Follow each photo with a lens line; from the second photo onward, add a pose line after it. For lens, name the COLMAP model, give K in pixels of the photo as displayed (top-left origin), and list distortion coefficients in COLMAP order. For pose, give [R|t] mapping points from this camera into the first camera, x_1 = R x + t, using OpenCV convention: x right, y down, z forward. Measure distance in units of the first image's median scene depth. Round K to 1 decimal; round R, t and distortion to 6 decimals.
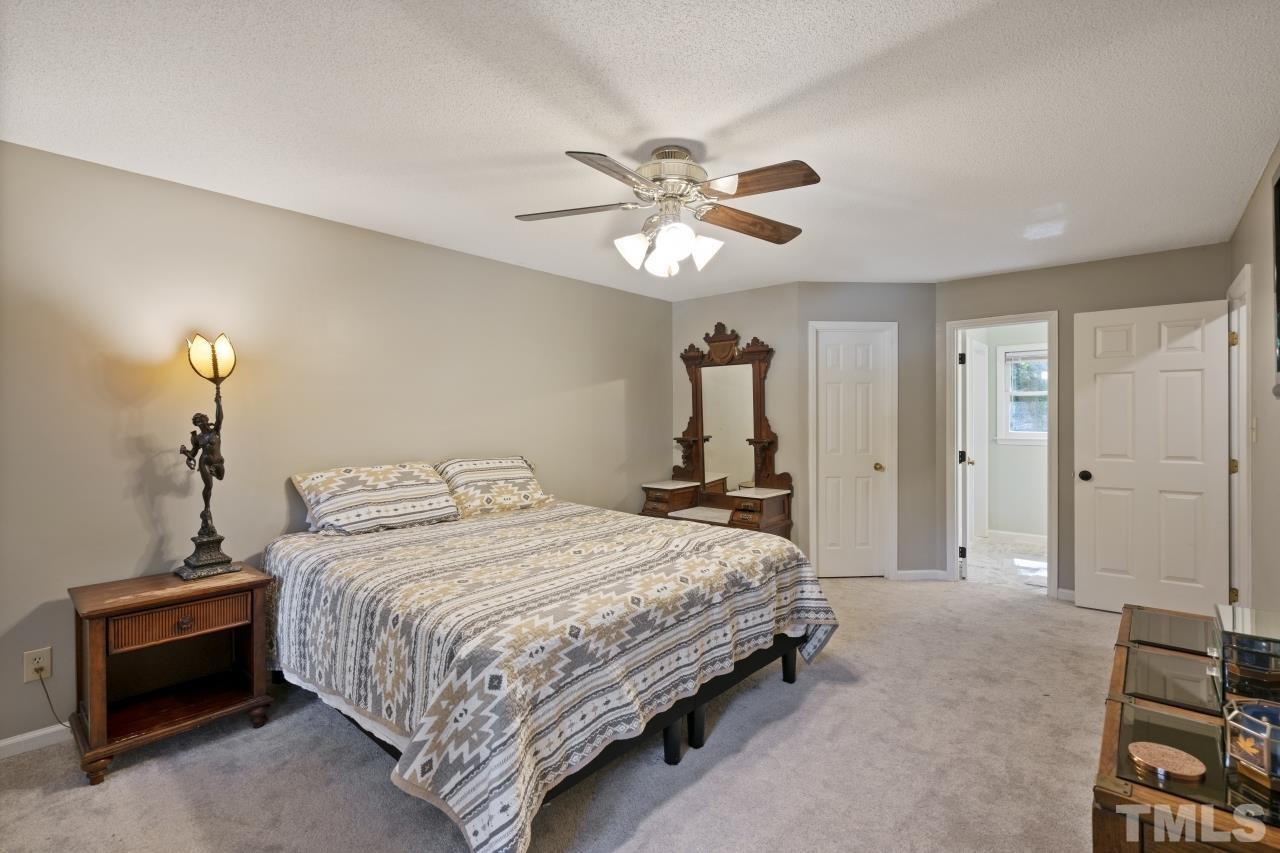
lens RADIAL K [[584.9, 0, 634.2], [0, 584.9, 420.2], [0, 0, 1]] dist [0.004610, 0.000791]
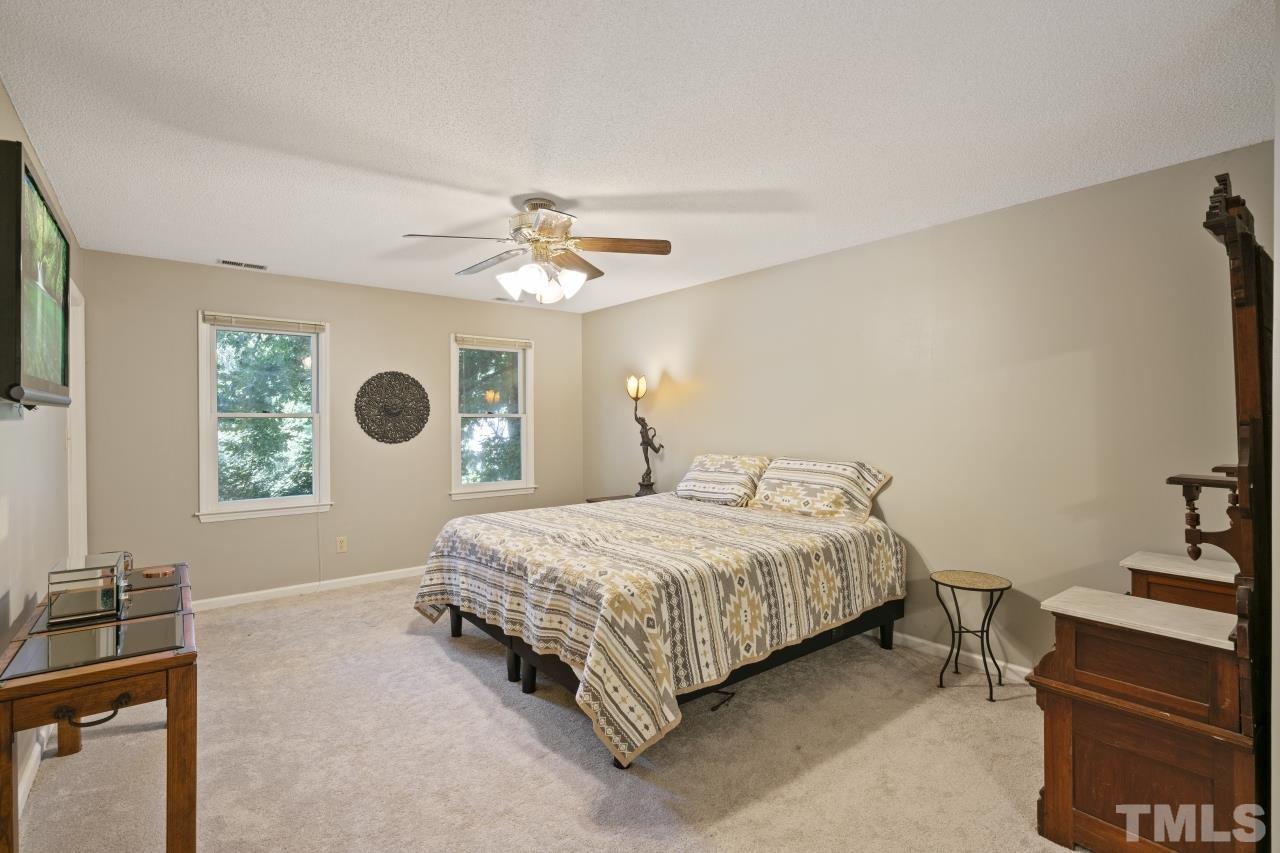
lens RADIAL K [[584.9, 0, 634.4], [0, 584.9, 424.0], [0, 0, 1]] dist [0.004610, 0.000791]
pose [[-0.172866, 0.009740, -0.984897, 1.142497], [-0.000061, 0.999951, 0.009899, -0.007245], [0.984945, 0.001771, -0.172857, 1.301136]]
